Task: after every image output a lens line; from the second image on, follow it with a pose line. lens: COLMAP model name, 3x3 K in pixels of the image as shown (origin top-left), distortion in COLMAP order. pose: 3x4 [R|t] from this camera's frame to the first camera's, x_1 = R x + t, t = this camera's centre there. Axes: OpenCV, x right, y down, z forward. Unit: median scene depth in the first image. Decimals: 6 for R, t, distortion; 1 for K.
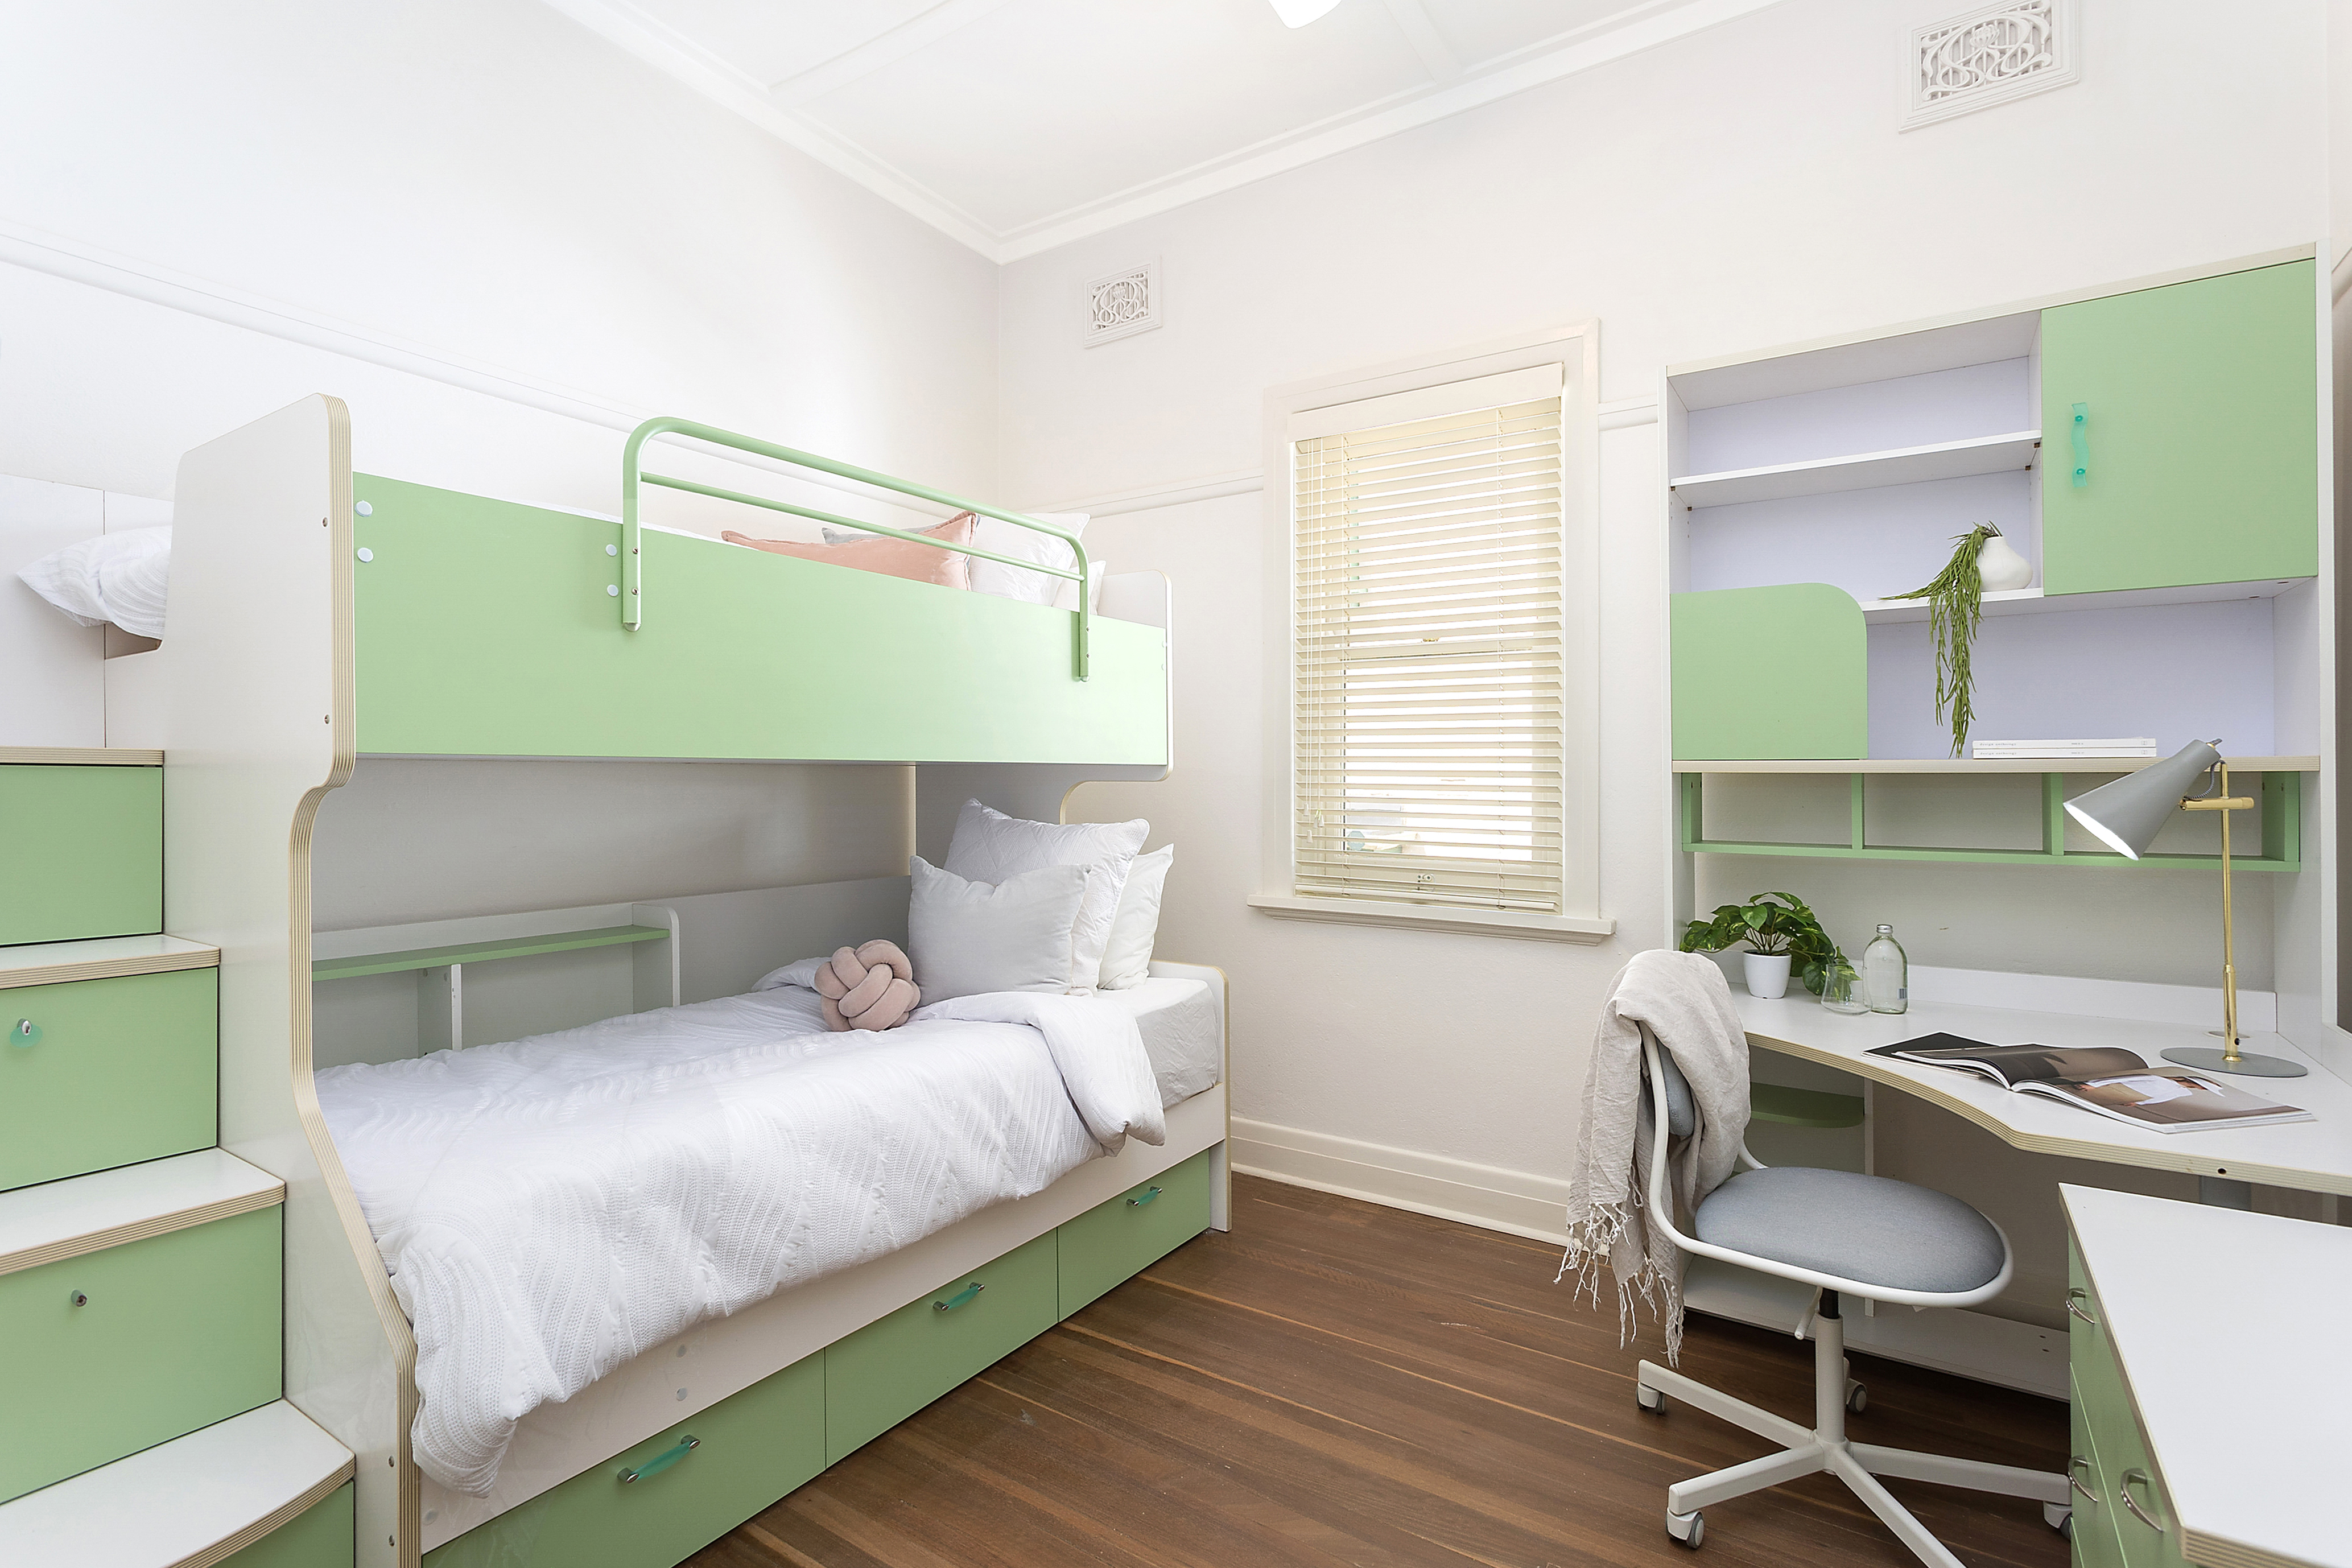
lens RADIAL K [[1127.8, 0, 1168.3], [0, 1127.8, 787.5], [0, 0, 1]] dist [0.001342, 0.001209]
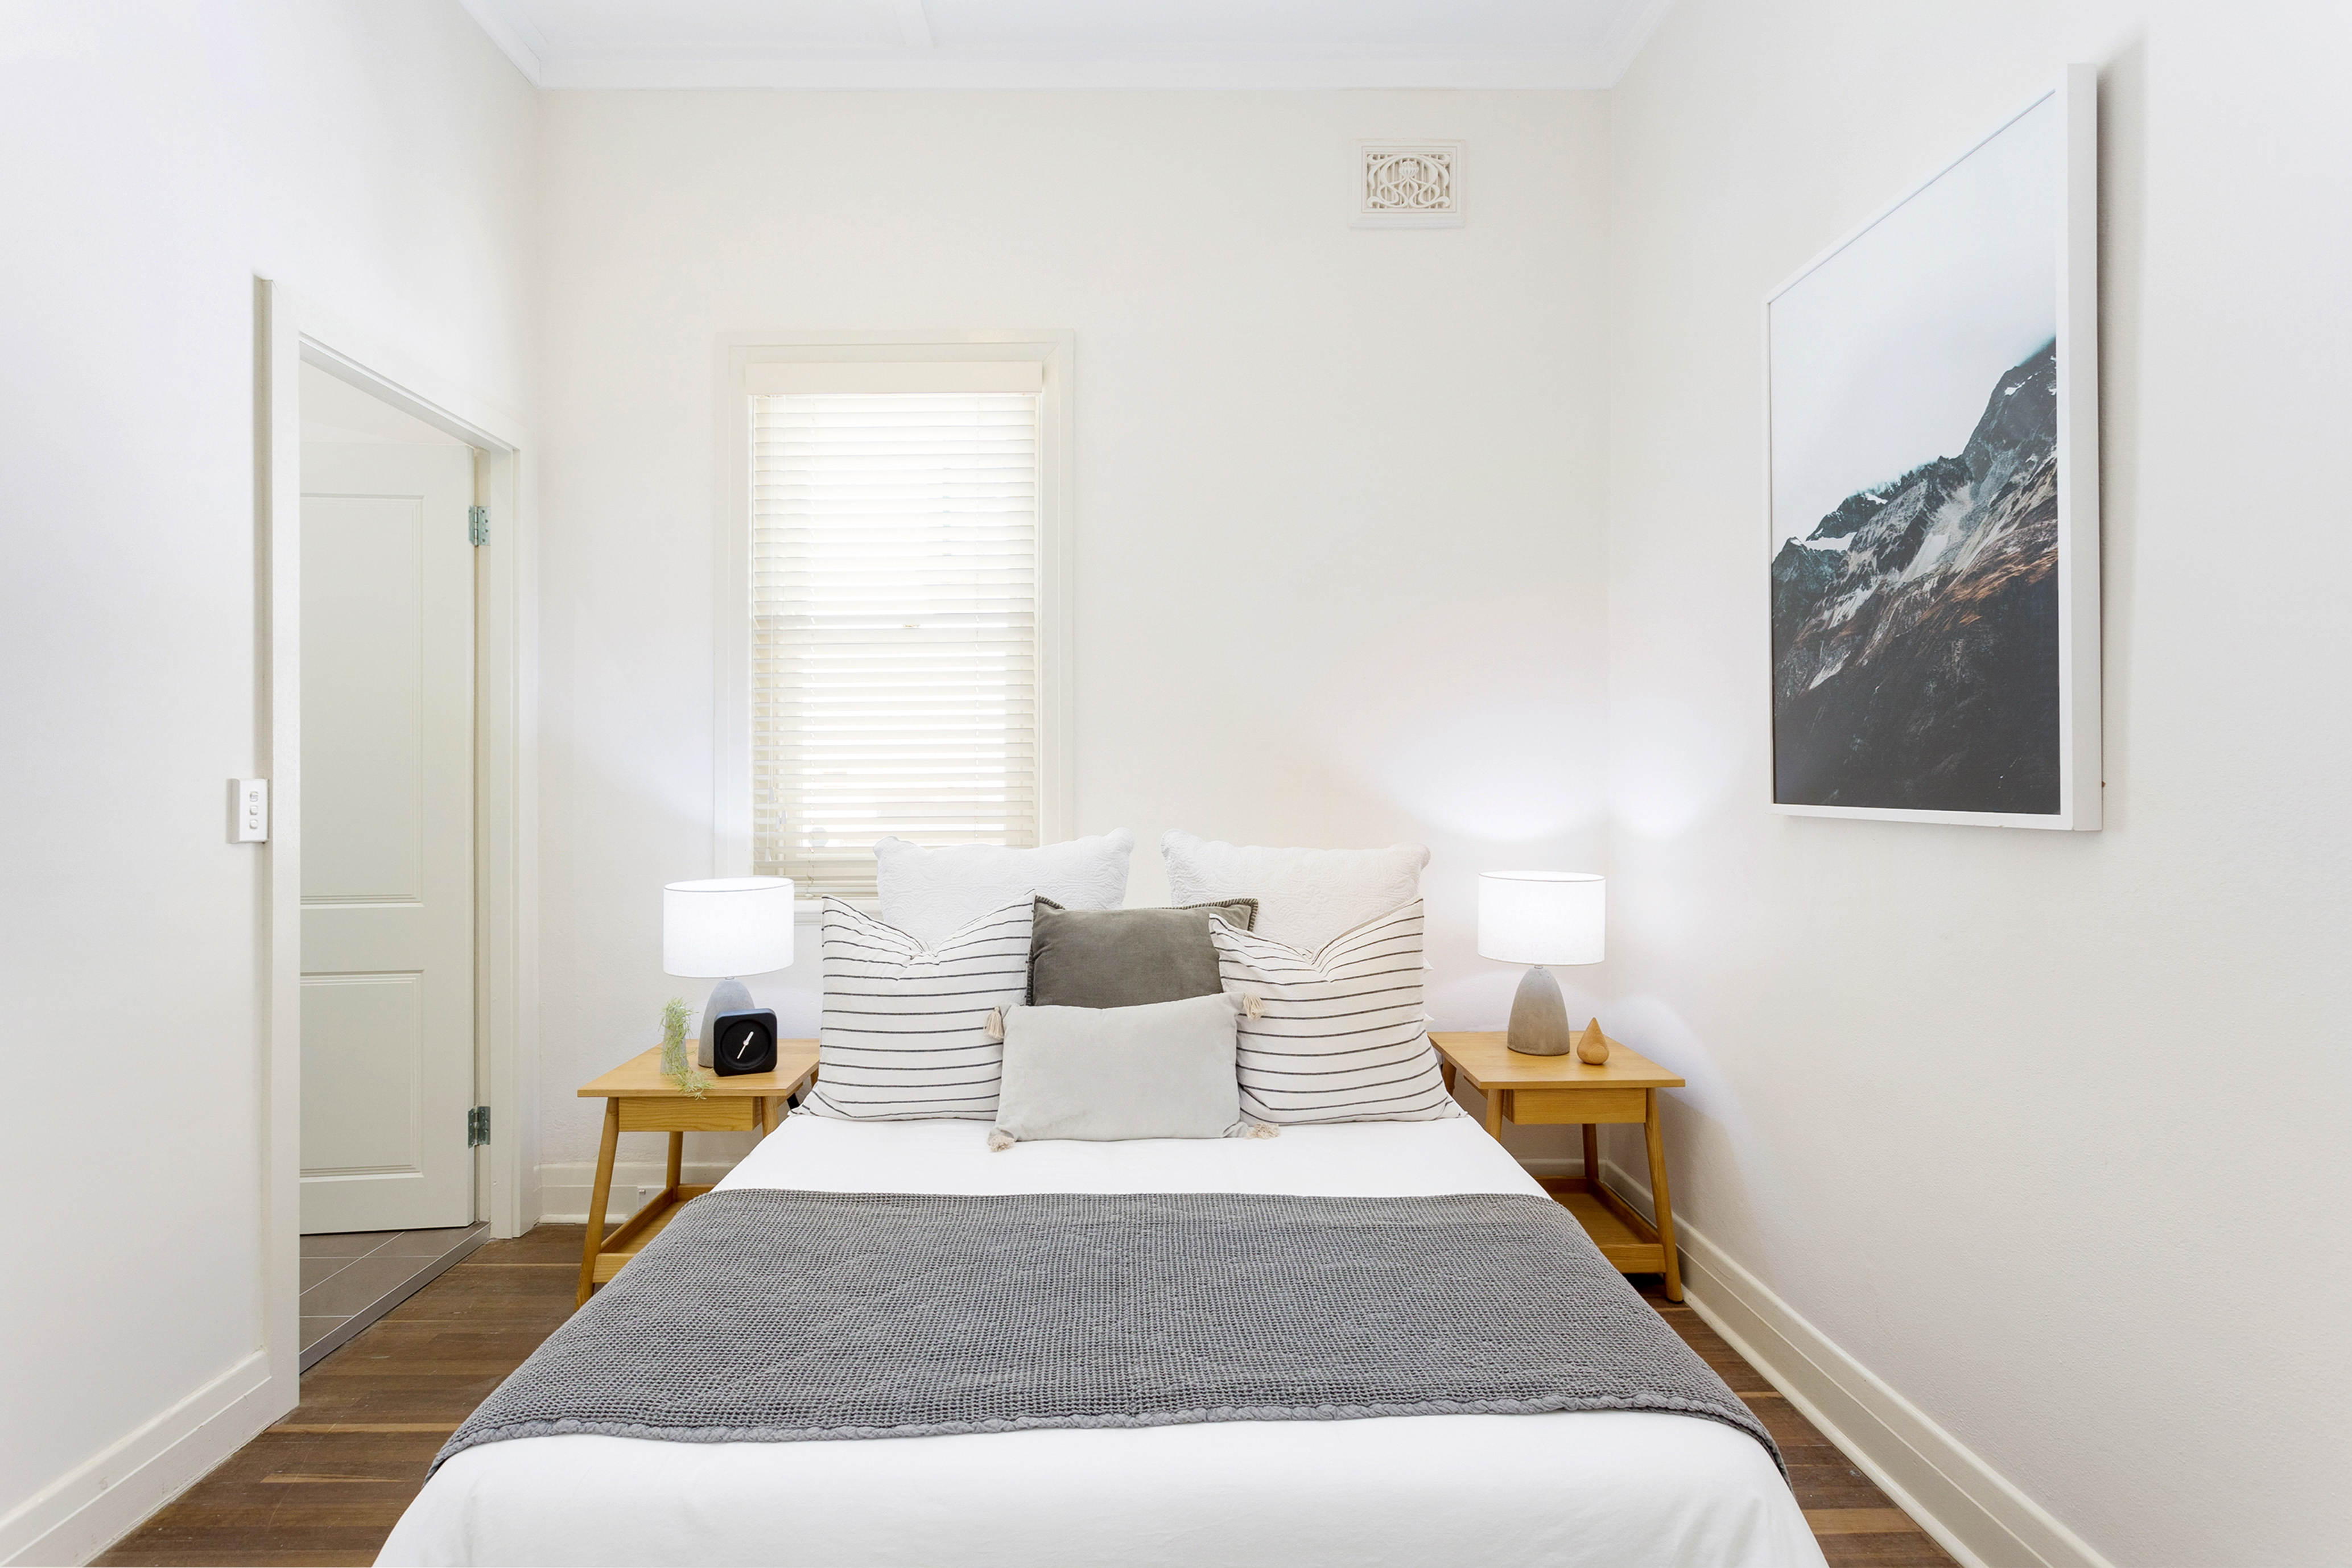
lens RADIAL K [[1127.8, 0, 1172.9], [0, 1127.8, 765.8], [0, 0, 1]] dist [0.001342, 0.001209]
pose [[0.814614, -0.004300, 0.579988, -0.210203], [0.009632, 0.999935, -0.006115, -0.002582], [-0.579924, 0.010568, 0.814602, 0.142922]]
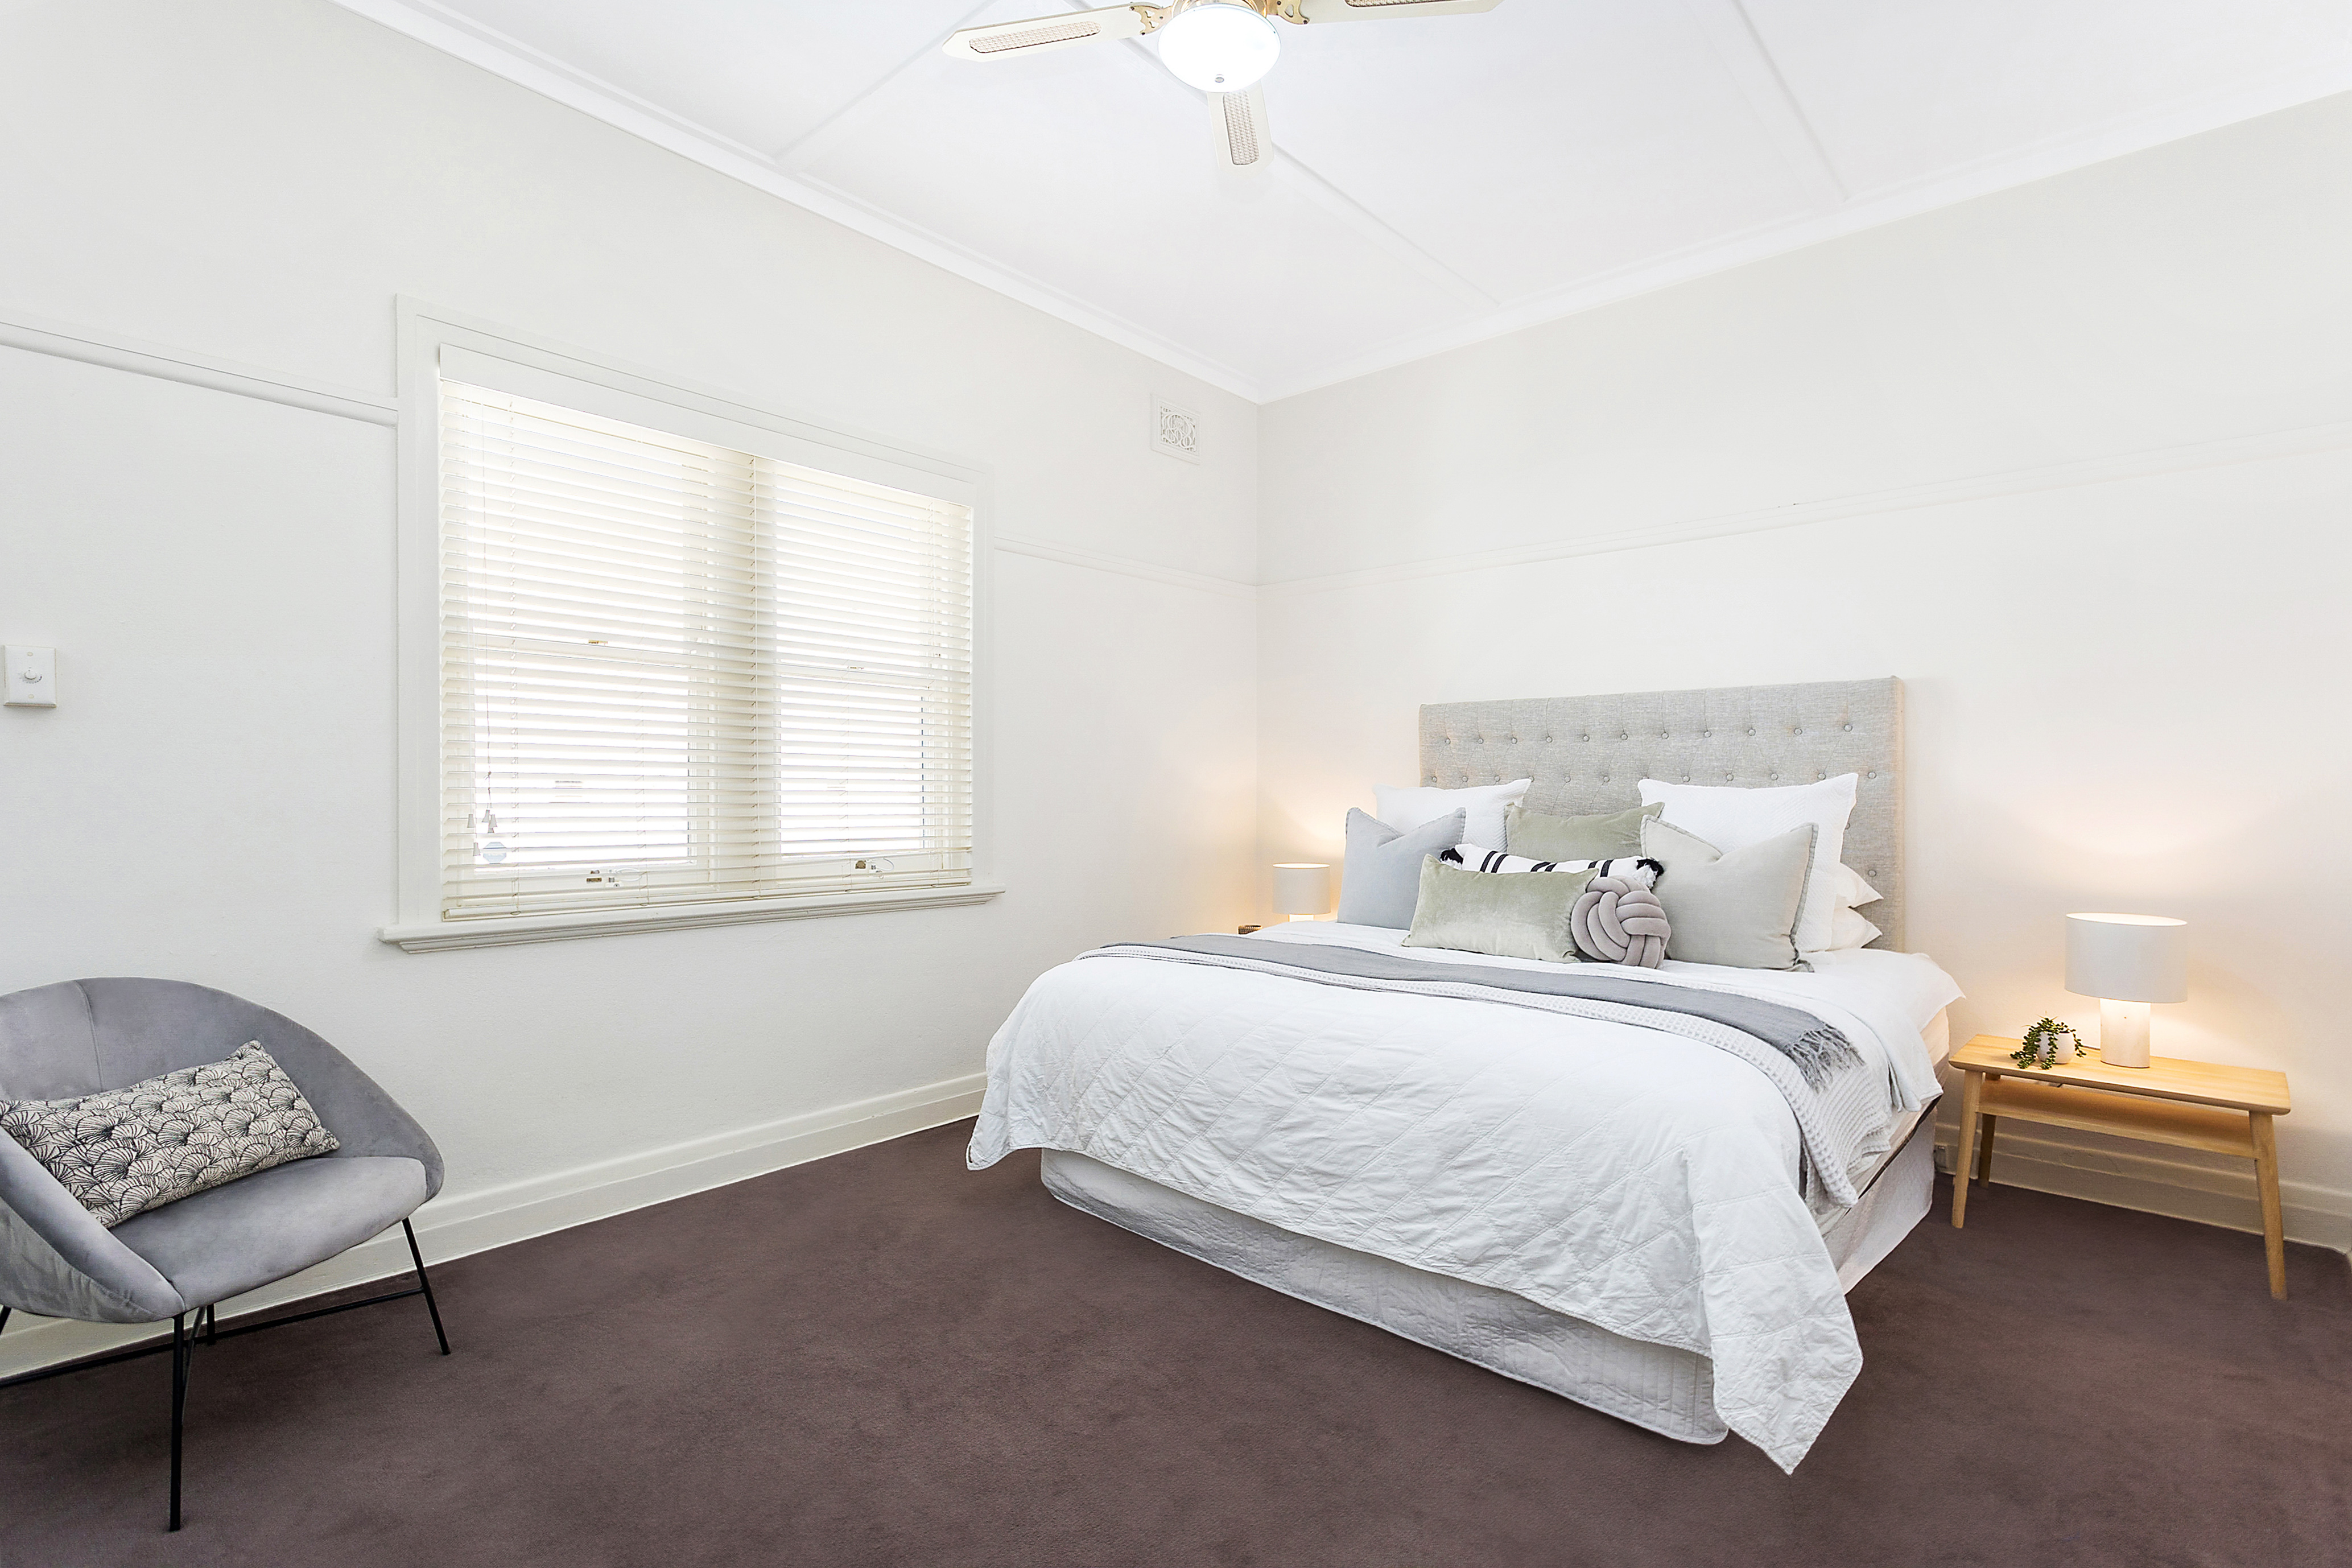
lens RADIAL K [[1127.8, 0, 1171.6], [0, 1127.8, 791.0], [0, 0, 1]] dist [0.001342, 0.001209]
pose [[0.166101, 0.002220, 0.986106, -1.264748], [-0.002376, 0.999995, -0.001851, 0.001215], [-0.986106, -0.002035, 0.166106, 0.667126]]
